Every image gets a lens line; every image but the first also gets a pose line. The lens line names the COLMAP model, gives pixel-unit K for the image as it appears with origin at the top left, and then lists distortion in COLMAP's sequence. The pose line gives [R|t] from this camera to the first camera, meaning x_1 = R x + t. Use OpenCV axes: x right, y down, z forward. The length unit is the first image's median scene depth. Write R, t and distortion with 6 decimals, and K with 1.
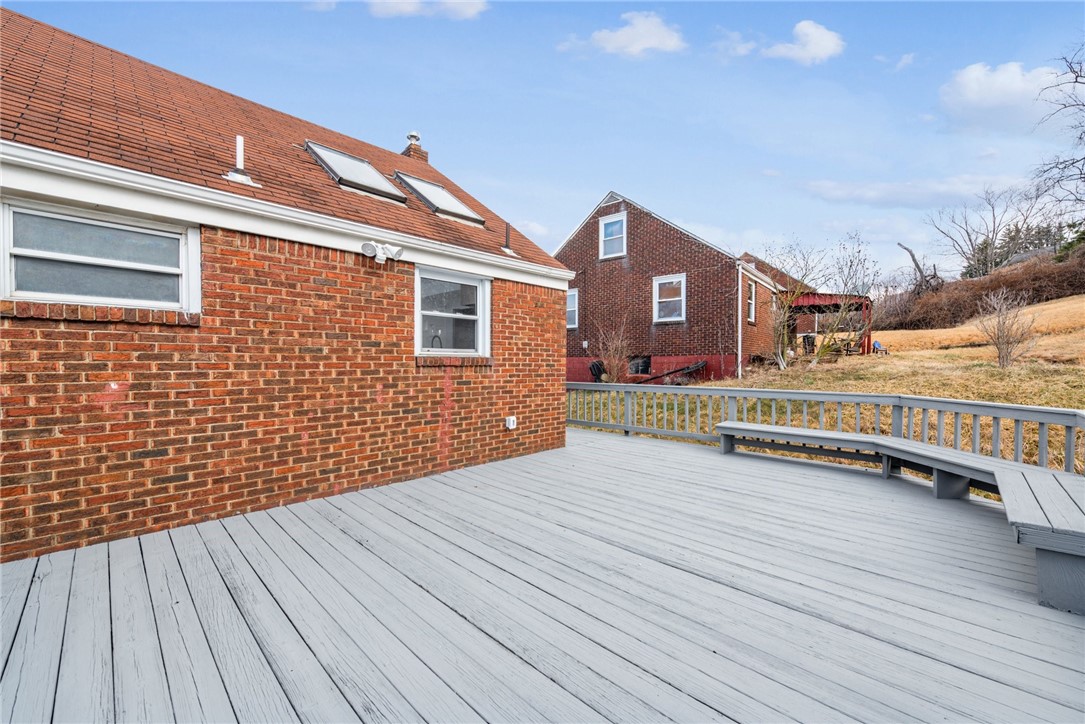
lens RADIAL K [[436.5, 0, 547.3], [0, 436.5, 370.9], [0, 0, 1]] dist [0.023505, -0.007278]
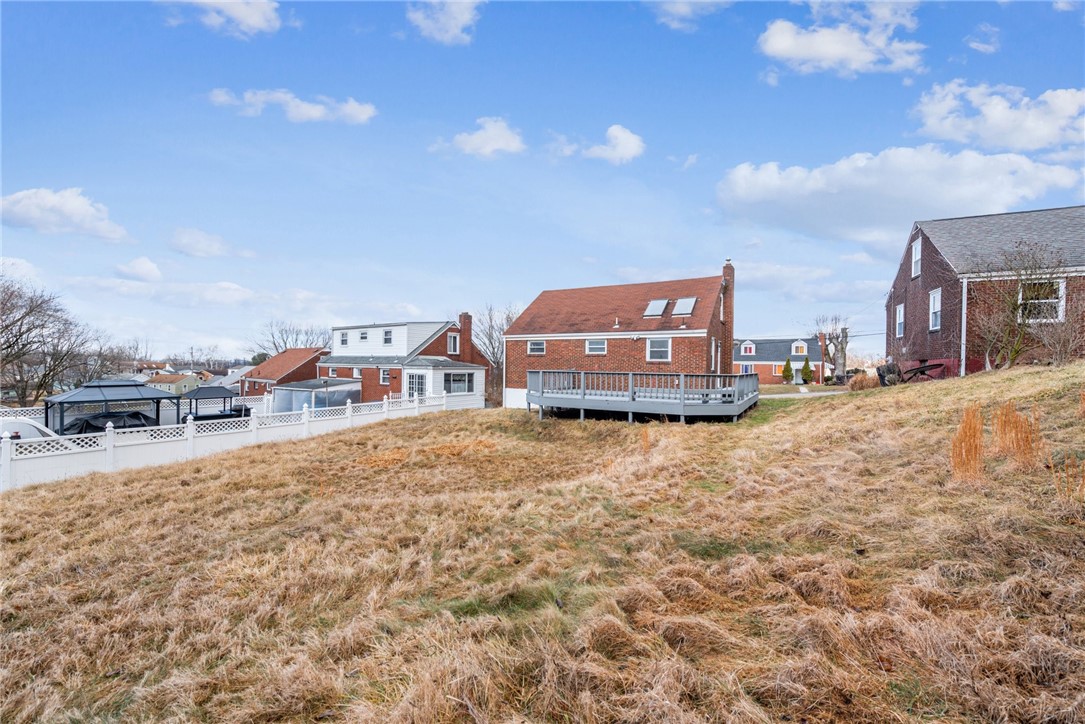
lens RADIAL K [[436.5, 0, 547.3], [0, 436.5, 370.9], [0, 0, 1]] dist [0.023505, -0.007278]
pose [[0.254315, 0.016027, -0.966989, 2.818489], [-0.026252, 0.999609, 0.009663, 0.033277], [0.966765, 0.022927, 0.254636, -0.730635]]
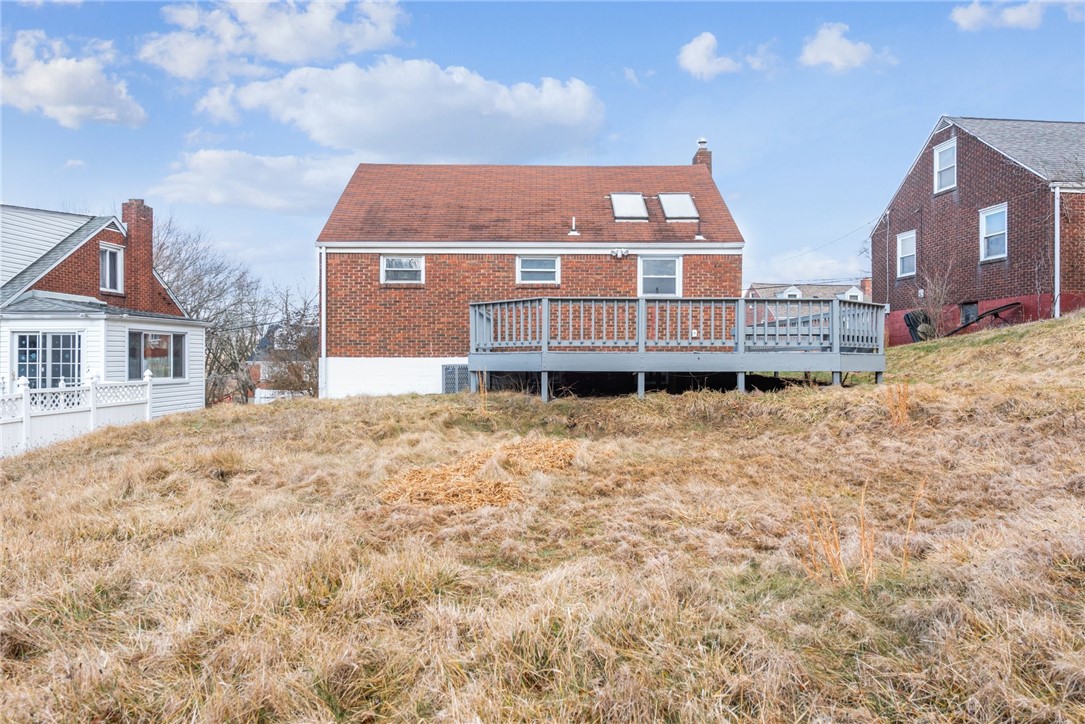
lens RADIAL K [[754.2, 0, 529.7], [0, 754.2, 361.9], [0, 0, 1]] dist [0.000361, 0.000108]
pose [[0.701802, 0.004190, -0.712359, 1.699031], [-0.012769, 0.999896, -0.006698, 0.272735], [0.712257, 0.013797, 0.701783, -1.706956]]
